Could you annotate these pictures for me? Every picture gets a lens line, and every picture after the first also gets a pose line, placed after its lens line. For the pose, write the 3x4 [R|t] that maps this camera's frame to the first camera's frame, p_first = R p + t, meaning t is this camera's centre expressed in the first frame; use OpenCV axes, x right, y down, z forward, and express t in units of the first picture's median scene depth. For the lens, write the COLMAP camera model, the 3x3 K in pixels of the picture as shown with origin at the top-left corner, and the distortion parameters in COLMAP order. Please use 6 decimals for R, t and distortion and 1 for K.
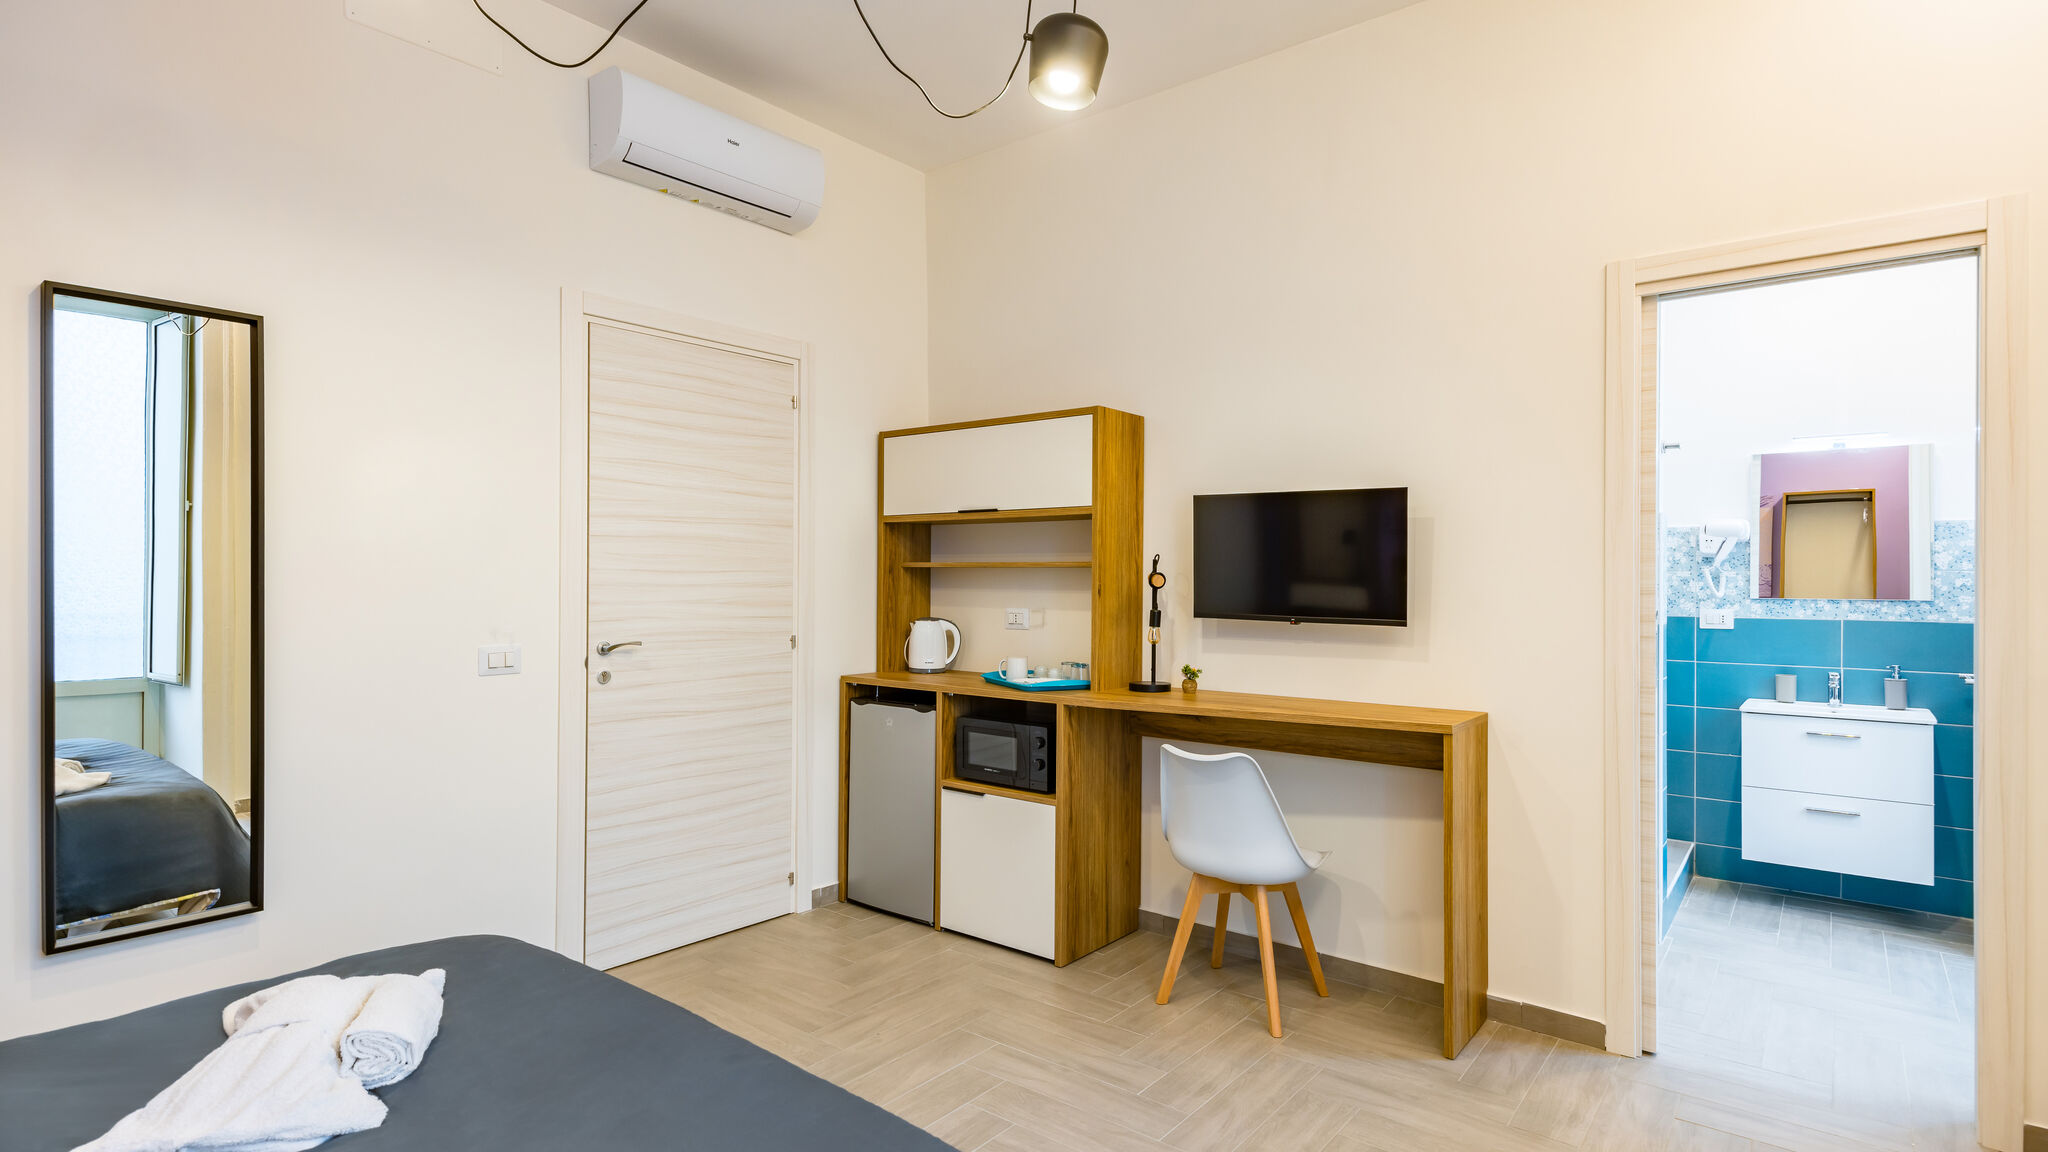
lens RADIAL K [[1017.3, 0, 1024.0], [0, 1017.3, 576.0], [0, 0, 1]] dist [0.003745, 0.000255]
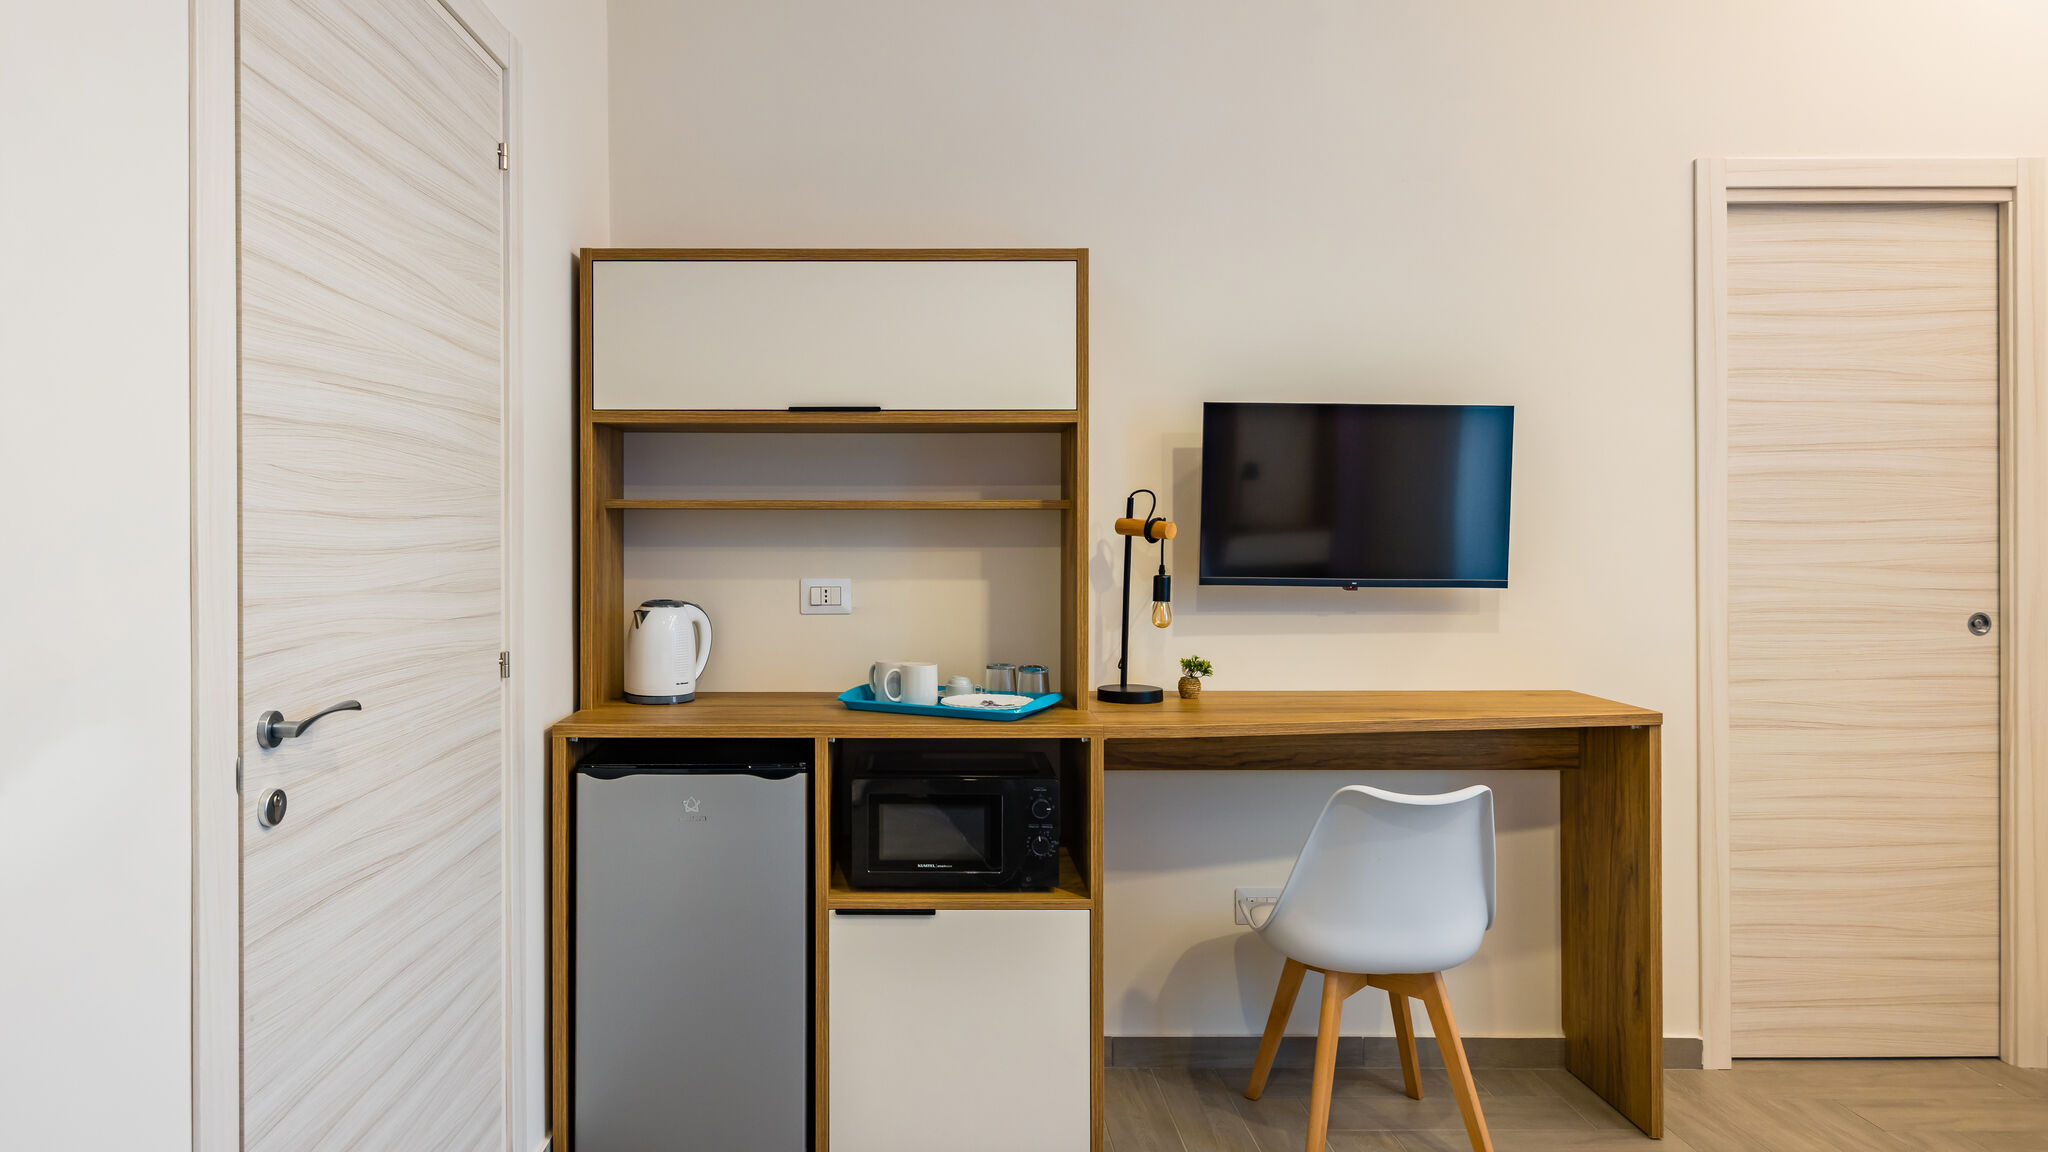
lens RADIAL K [[1219.3, 0, 1023.9], [0, 1219.3, 526.1], [0, 0, 1]] dist [-0.003681, -0.000125]
pose [[0.785663, -0.005331, 0.618632, -0.407424], [0.002685, 0.999983, 0.005208, -0.002327], [-0.618649, -0.002430, 0.785664, 0.429351]]
